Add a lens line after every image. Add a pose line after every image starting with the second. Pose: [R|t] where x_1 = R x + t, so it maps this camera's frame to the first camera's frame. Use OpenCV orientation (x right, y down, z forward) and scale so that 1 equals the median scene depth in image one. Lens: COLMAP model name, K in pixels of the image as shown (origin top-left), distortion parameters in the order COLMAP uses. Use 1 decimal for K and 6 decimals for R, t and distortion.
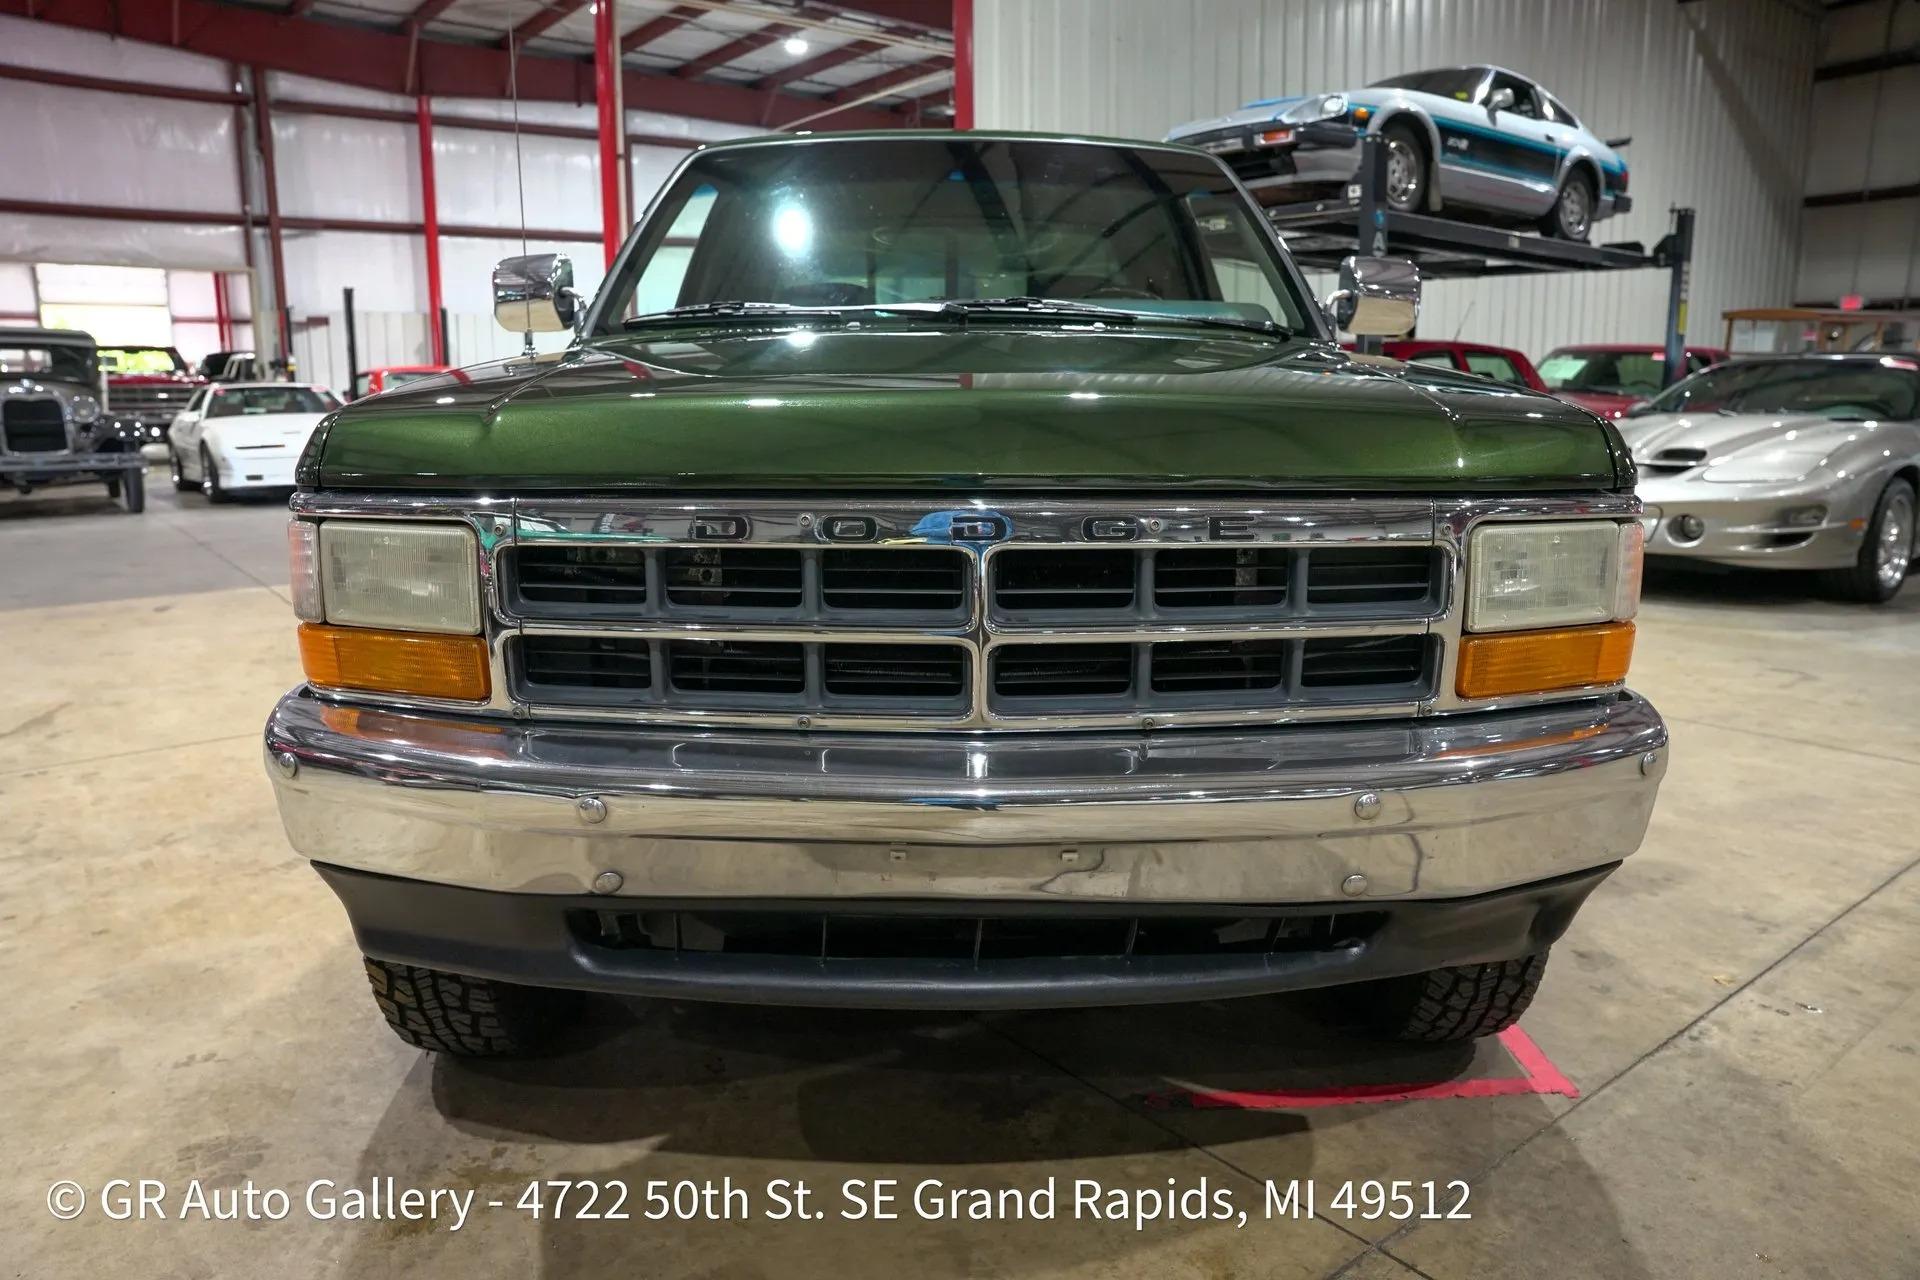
lens RADIAL K [[1314.6, 0, 964.4], [0, 1314.6, 640.0], [0, 0, 1]] dist [-0.144430, 0.113248]
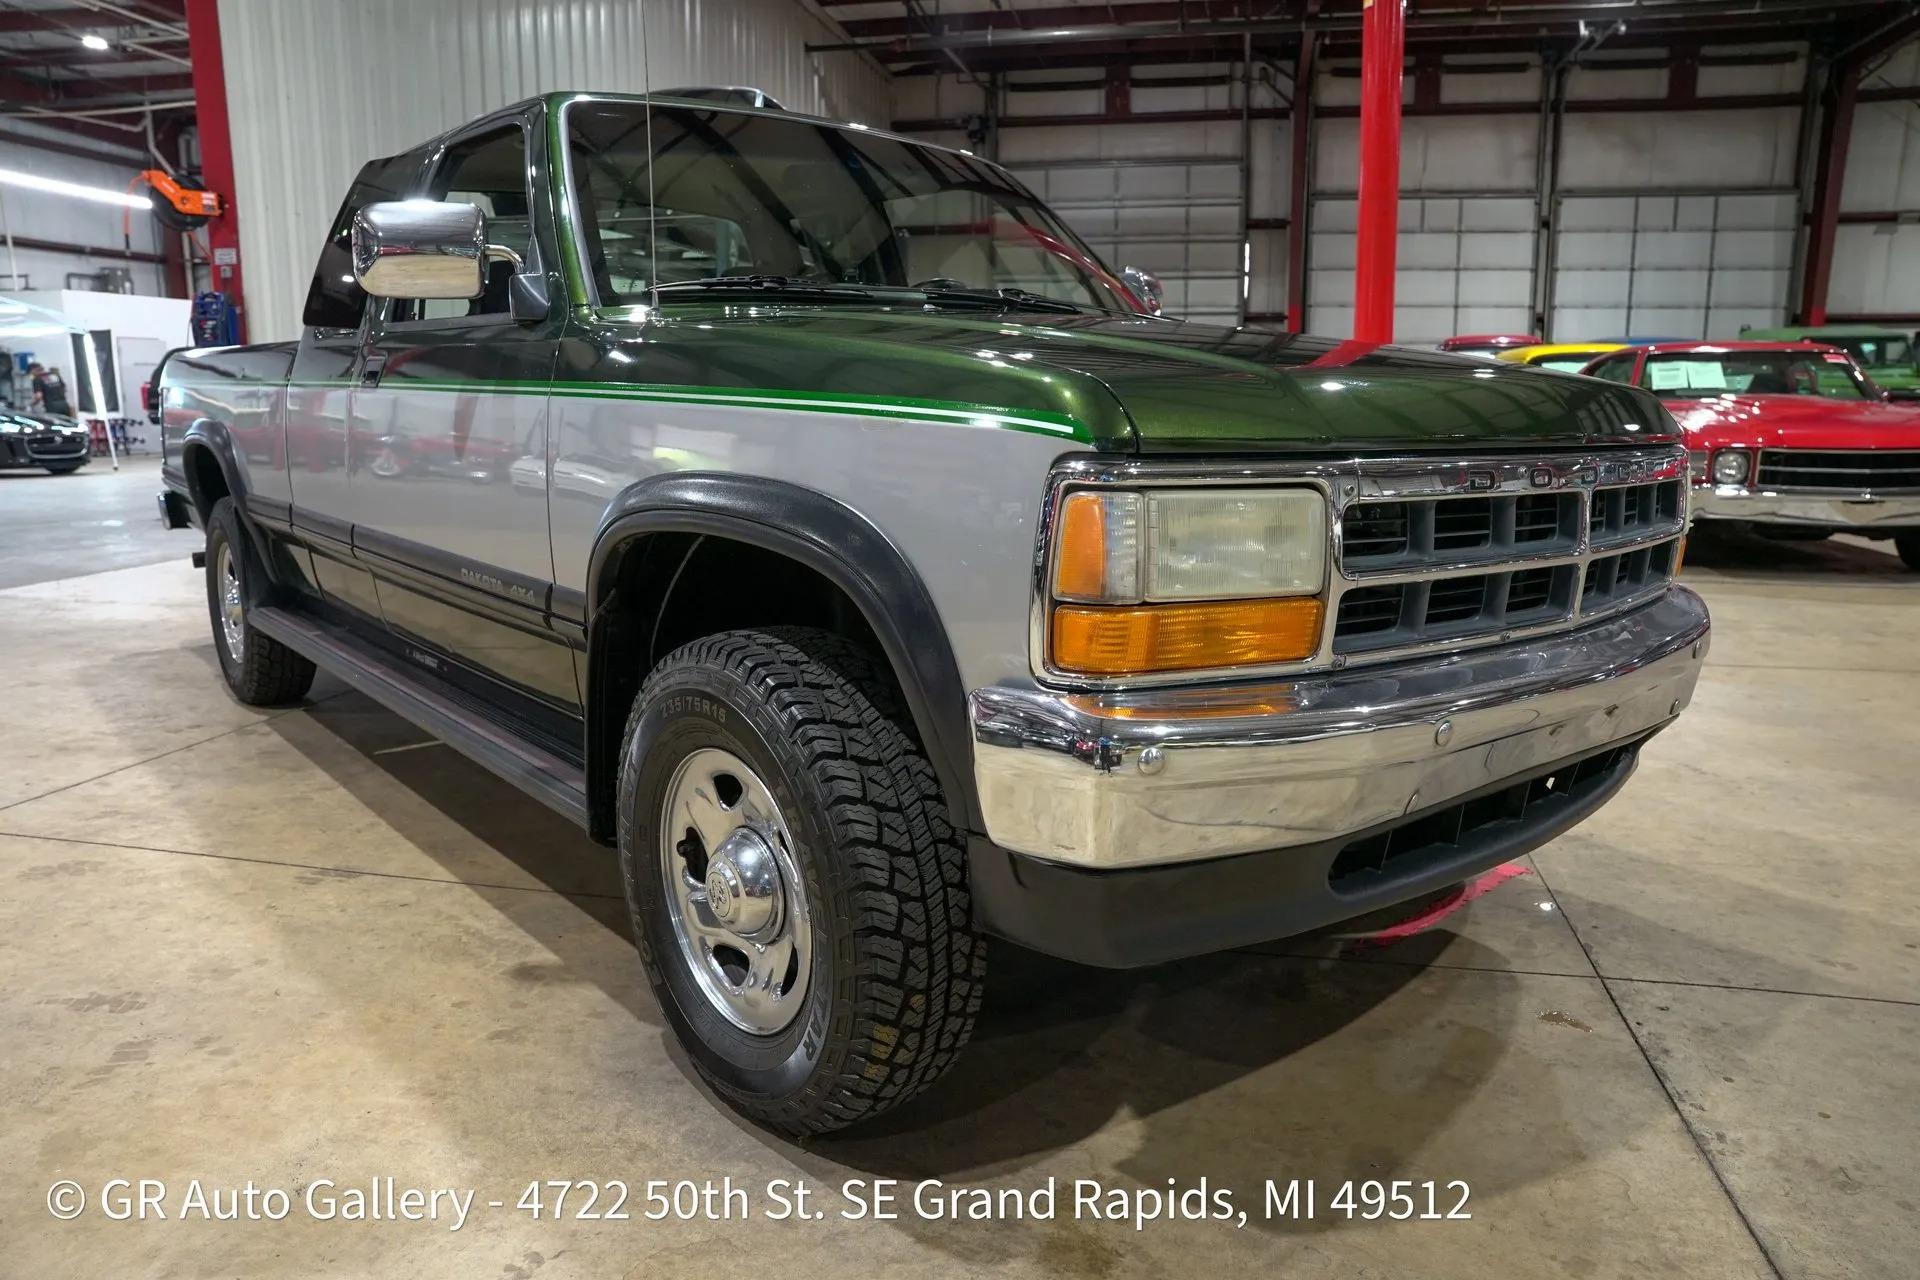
lens RADIAL K [[1314.6, 0, 964.4], [0, 1314.6, 640.0], [0, 0, 1]] dist [-0.144430, 0.113248]
pose [[0.769272, -0.113930, 0.628682, -0.257049], [0.117166, 0.992442, 0.036483, -0.007885], [-0.628087, 0.045594, 0.776806, 0.077269]]
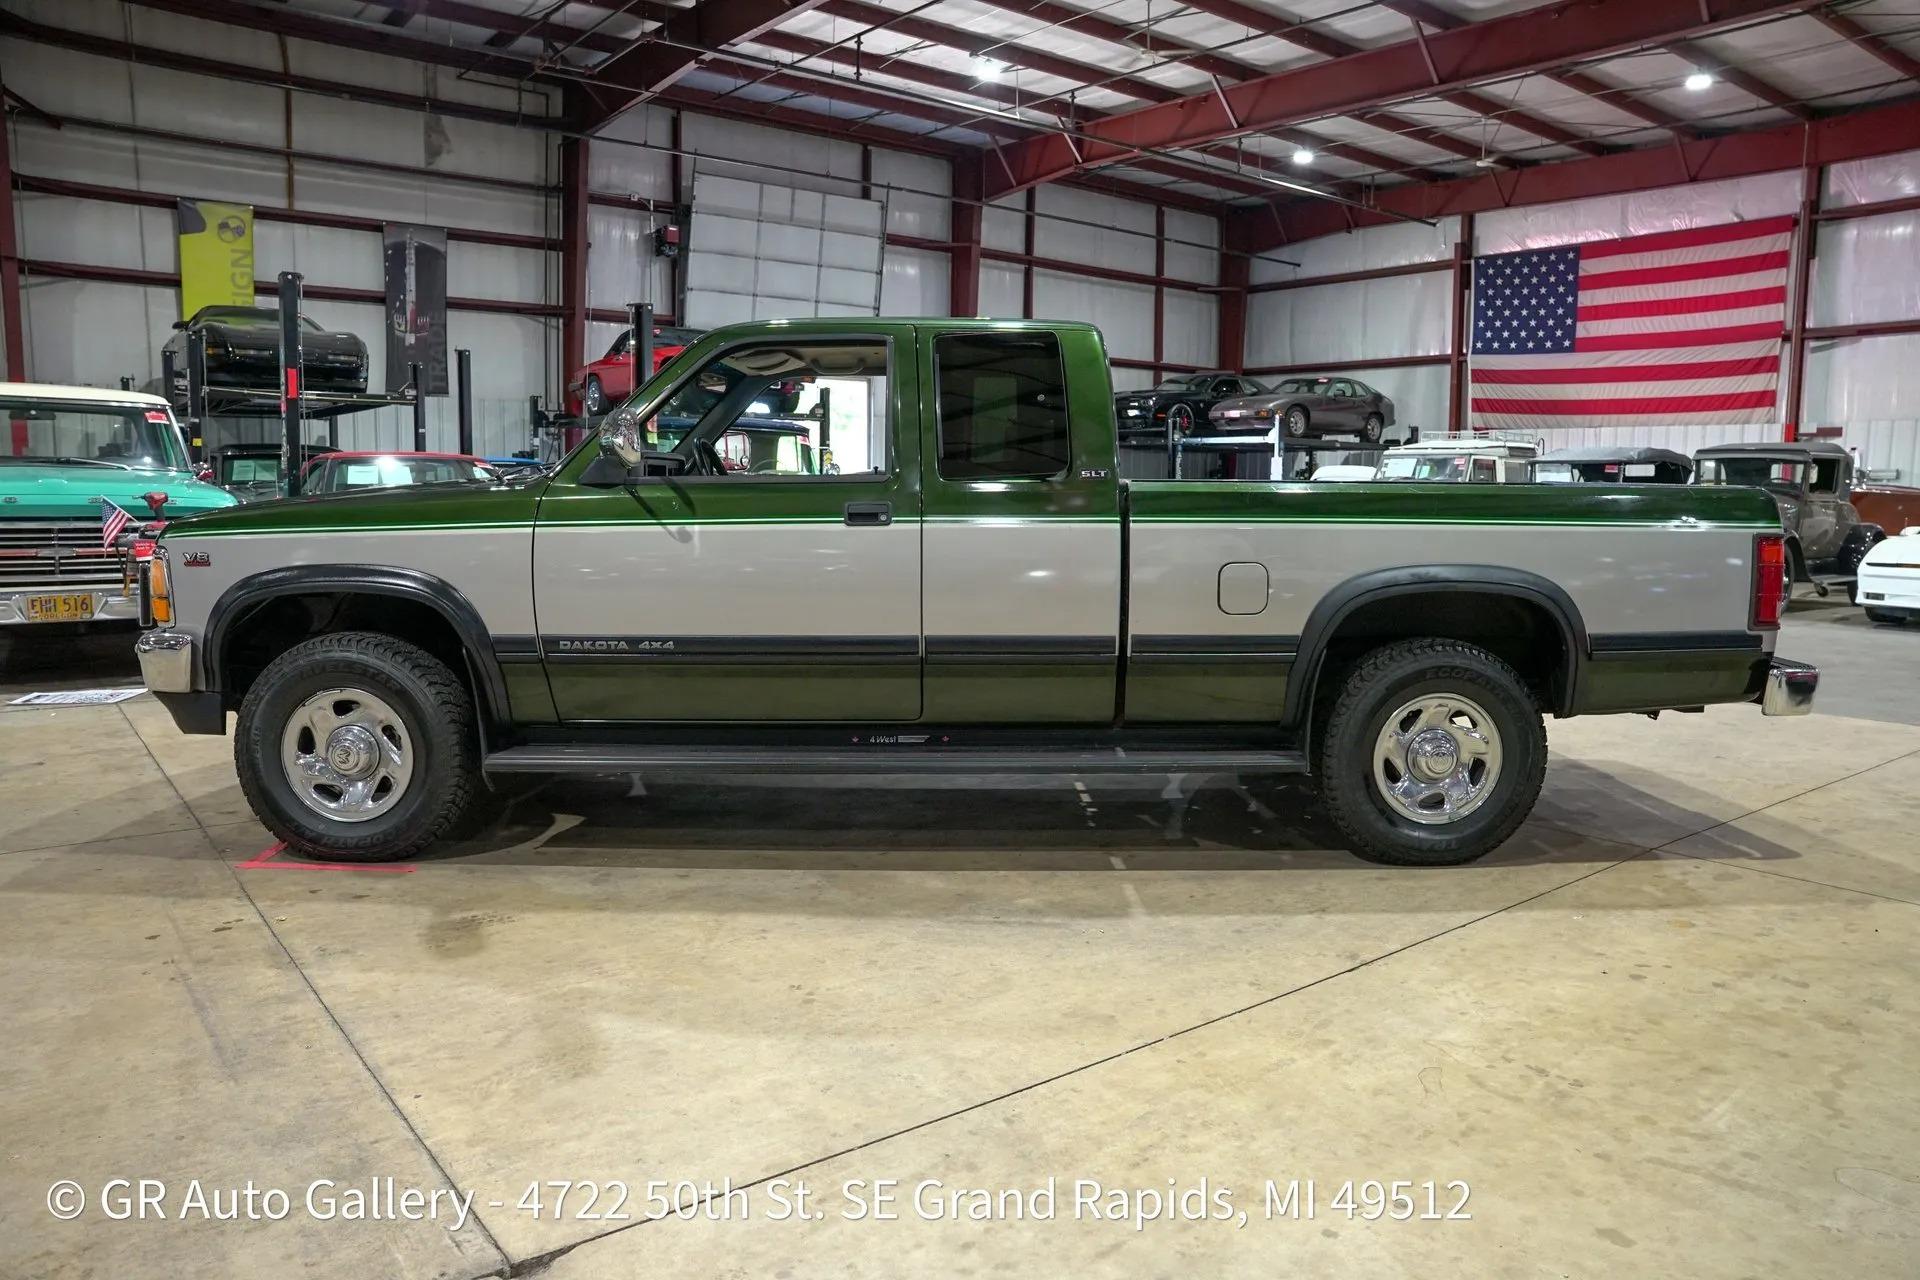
lens RADIAL K [[1314.6, 0, 964.4], [0, 1314.6, 640.0], [0, 0, 1]] dist [-0.144430, 0.113248]
pose [[0.003308, 0.120252, -0.992738, 0.689618], [-0.201734, 0.972413, 0.117117, -0.125777], [0.979435, 0.199882, 0.027476, 0.572602]]
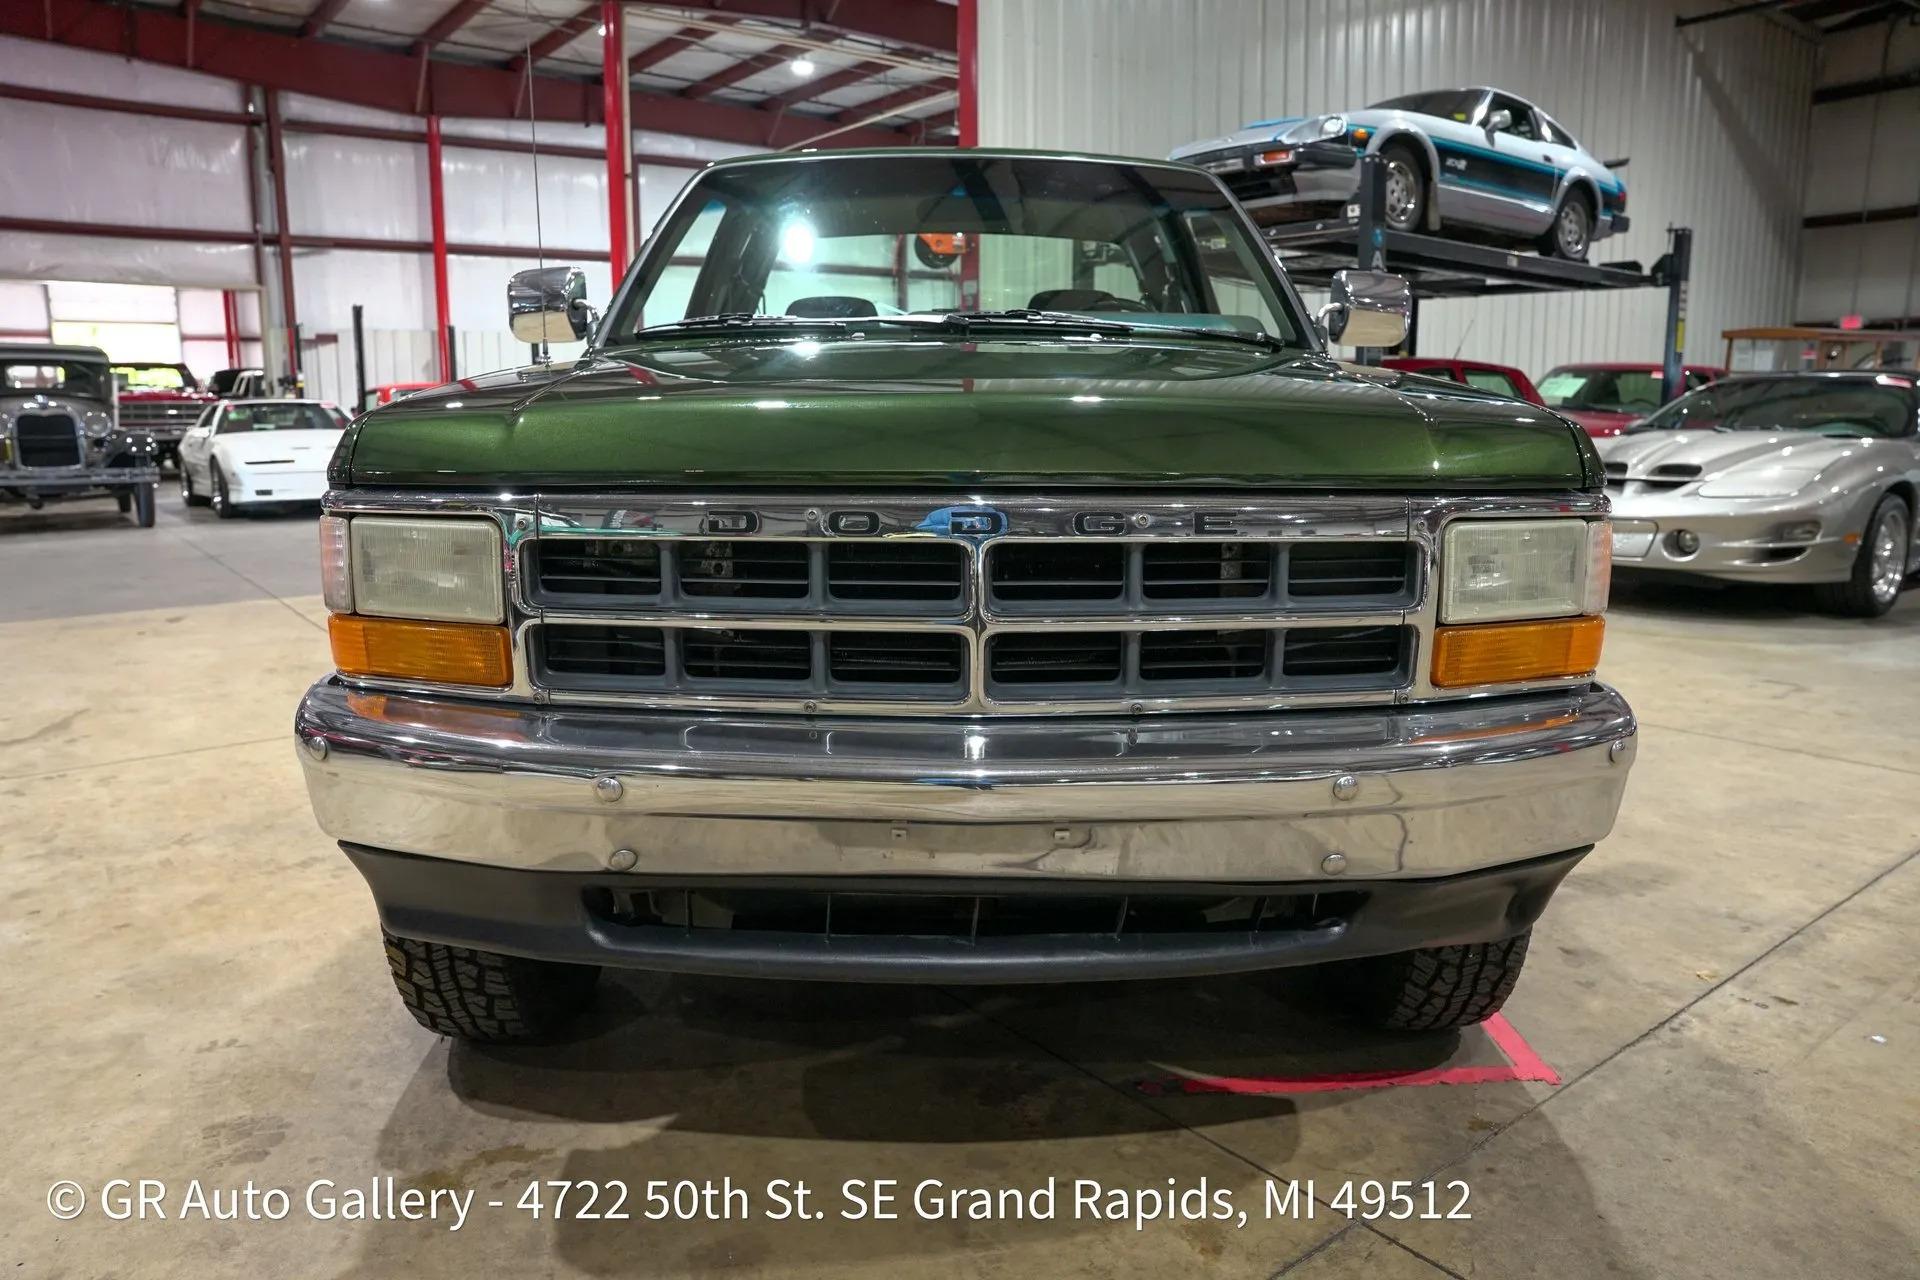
lens RADIAL K [[1314.6, 0, 964.4], [0, 1314.6, 640.0], [0, 0, 1]] dist [-0.144430, 0.113248]
pose [[0.999993, 0.002086, -0.003089, 0.000971], [-0.002130, 0.999895, -0.014345, 0.004758], [0.003058, 0.014352, 0.999892, -0.010903]]
